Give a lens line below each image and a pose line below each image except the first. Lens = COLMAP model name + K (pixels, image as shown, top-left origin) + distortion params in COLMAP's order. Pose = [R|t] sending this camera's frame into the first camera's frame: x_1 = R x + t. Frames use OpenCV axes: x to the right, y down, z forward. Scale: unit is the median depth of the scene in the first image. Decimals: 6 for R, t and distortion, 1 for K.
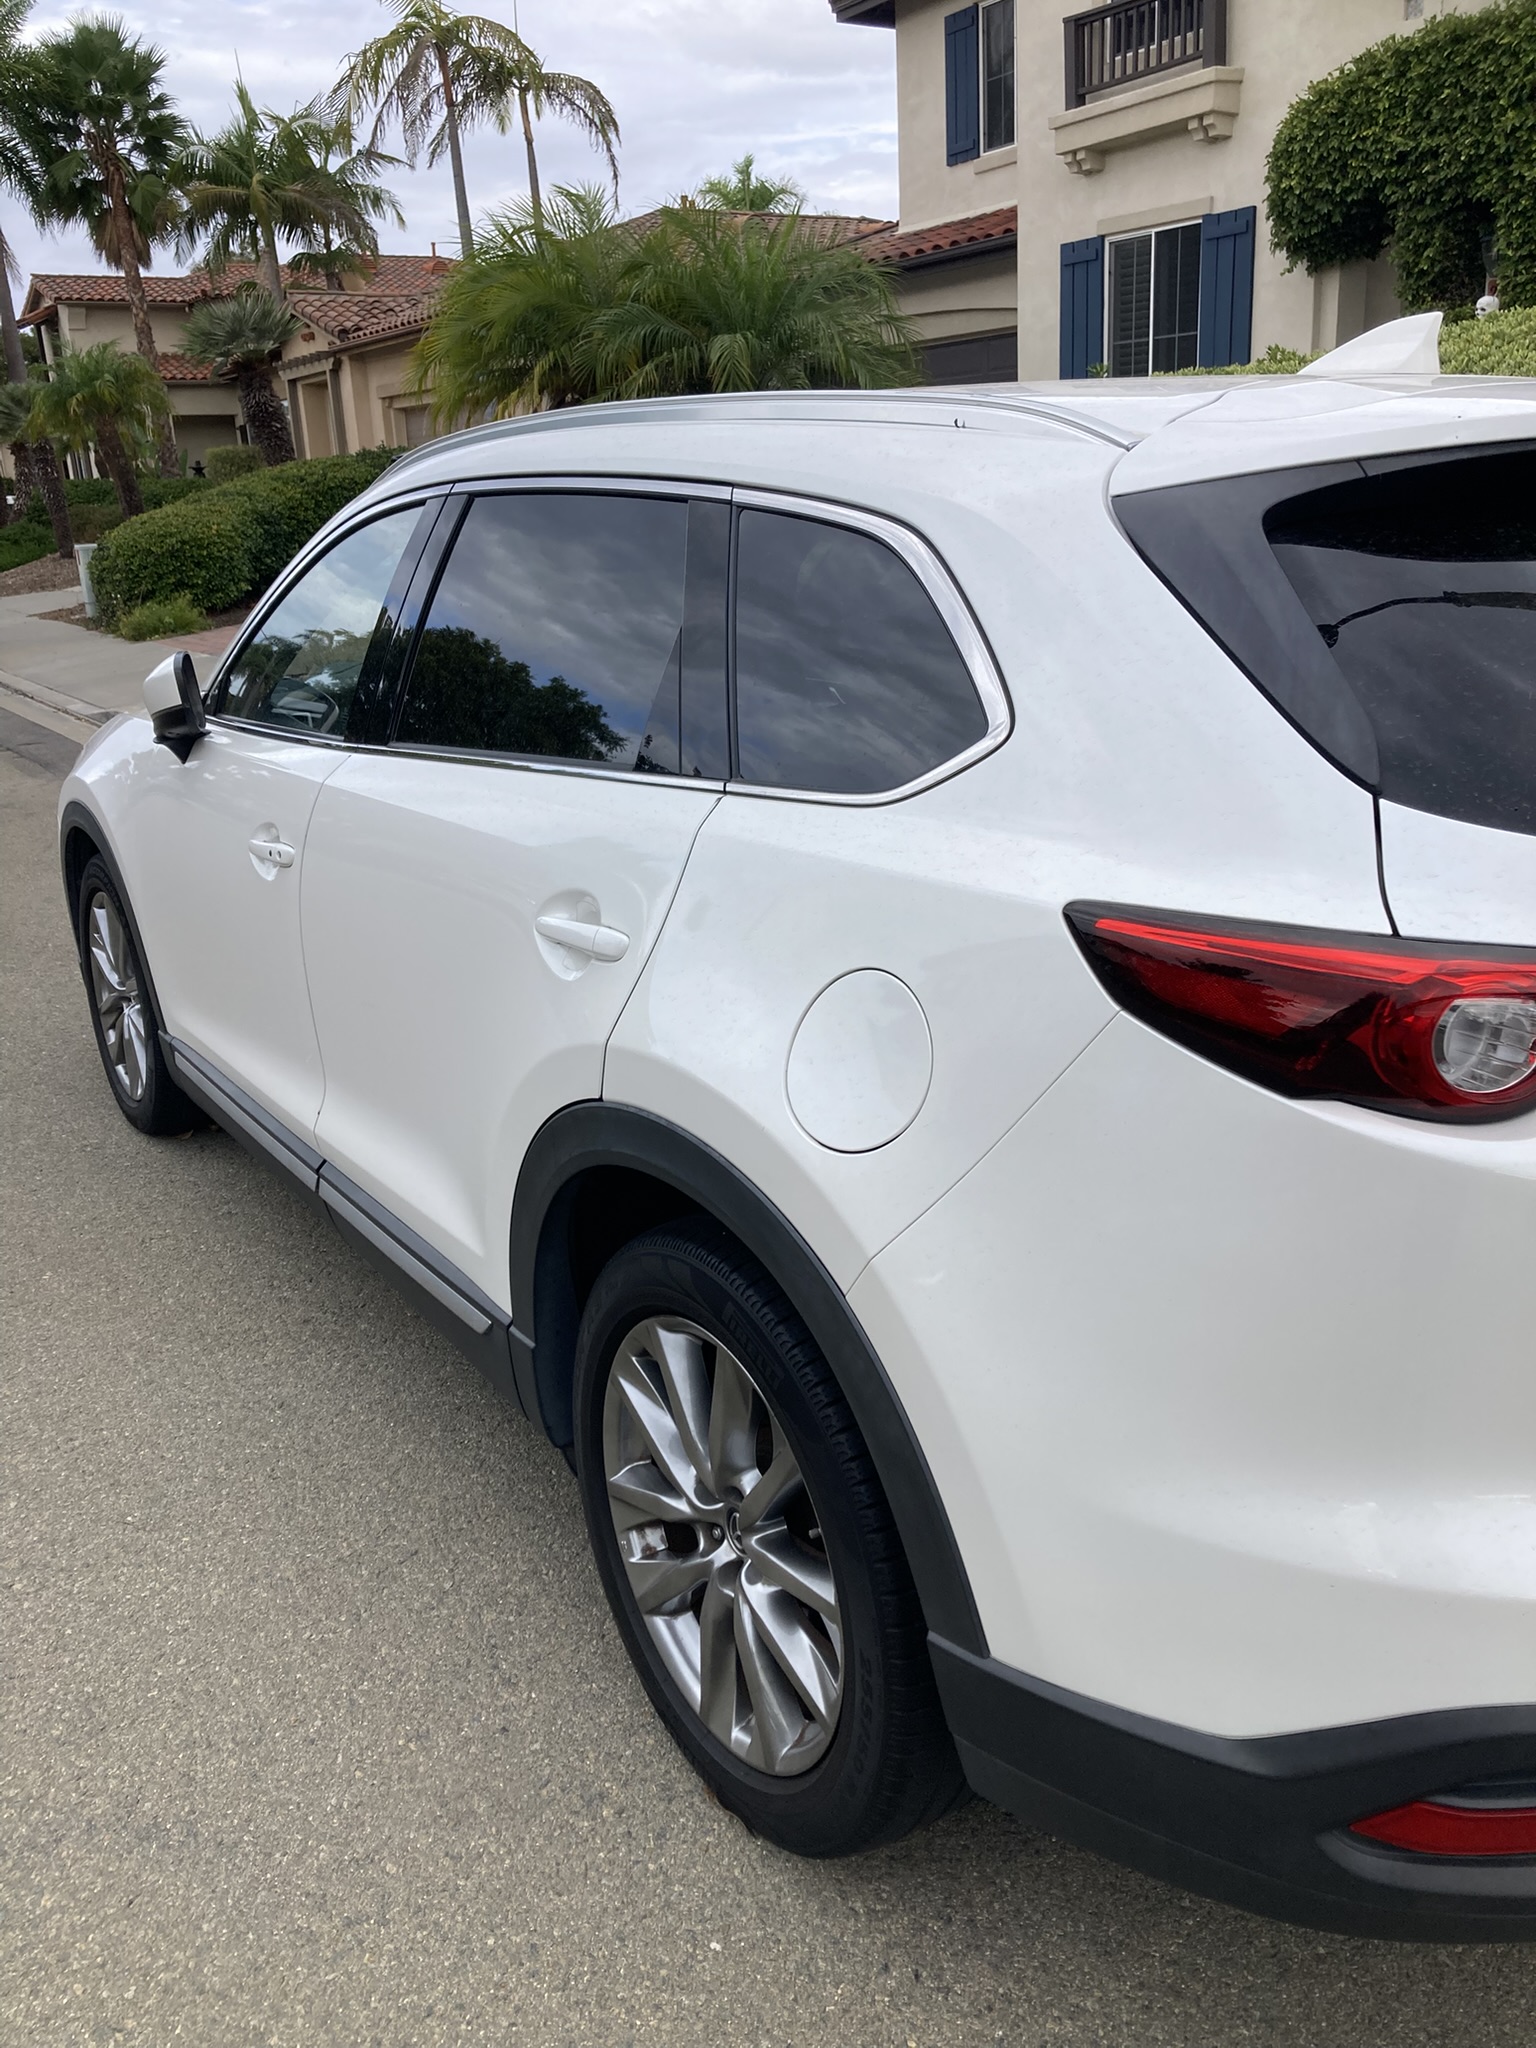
lens RADIAL K [[1639.5, 0, 768.0], [0, 1639.5, 1024.0], [0, 0, 1]] dist [0.140812, -0.157797]
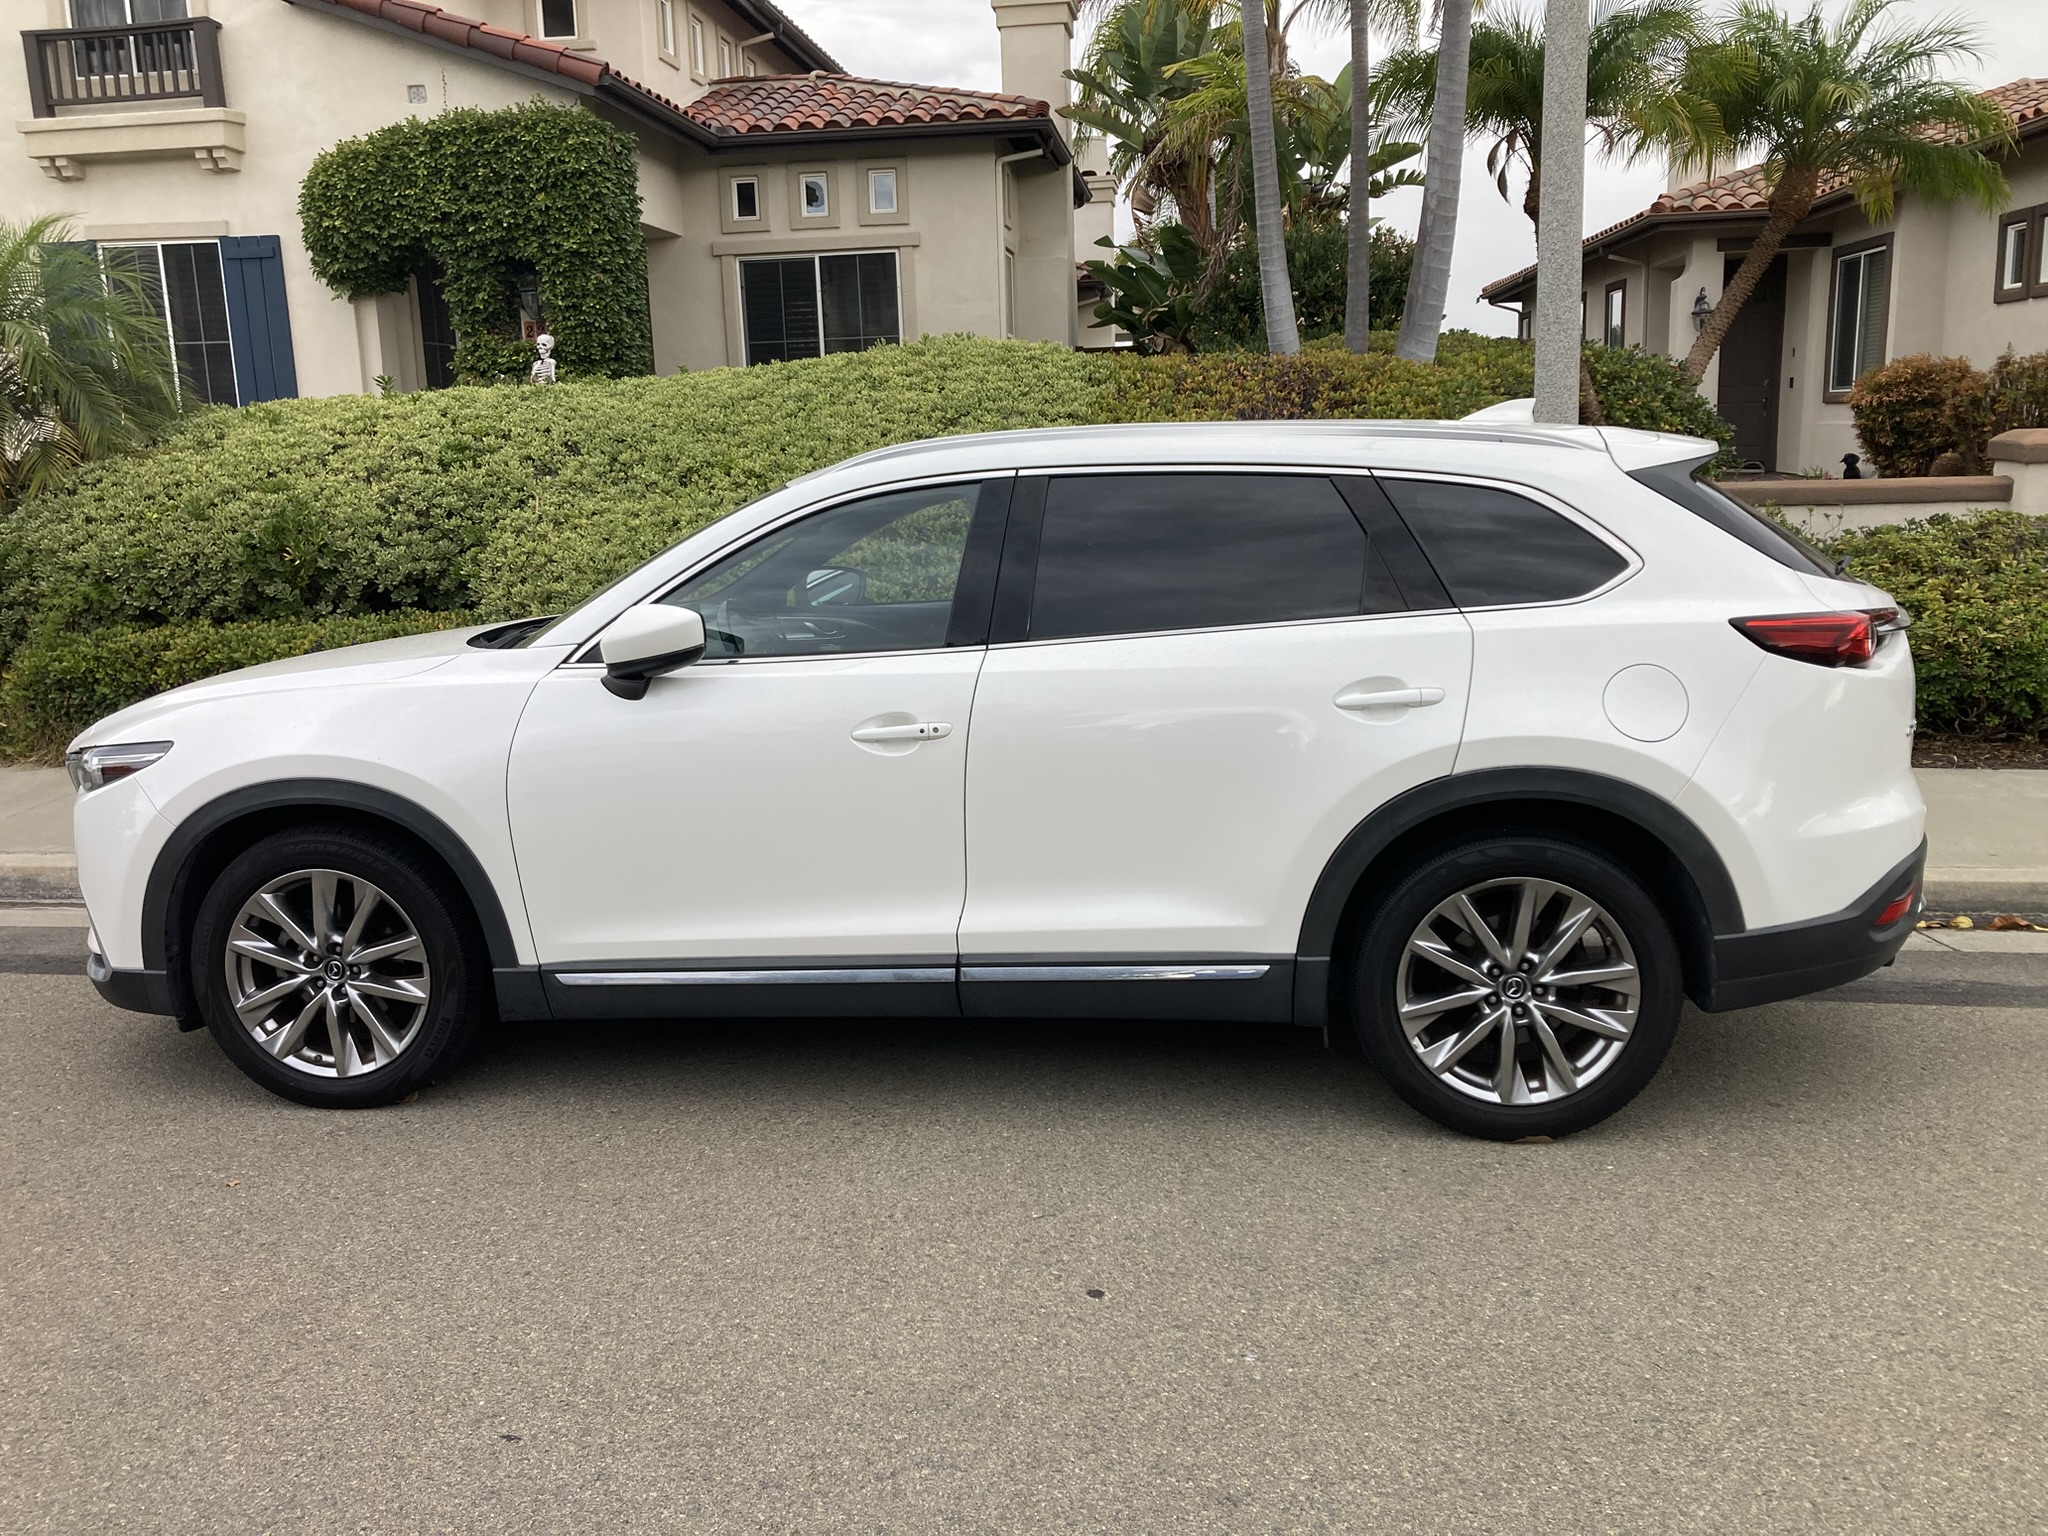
lens RADIAL K [[1662.2, 0, 1024.0], [0, 1662.2, 768.0], [0, 0, 1]] dist [0.016981, 0.003578]
pose [[0.657306, -0.129049, 0.742493, -0.264327], [0.233488, 0.971624, -0.037826, -0.000644], [-0.716542, 0.198226, 0.668785, 0.008443]]
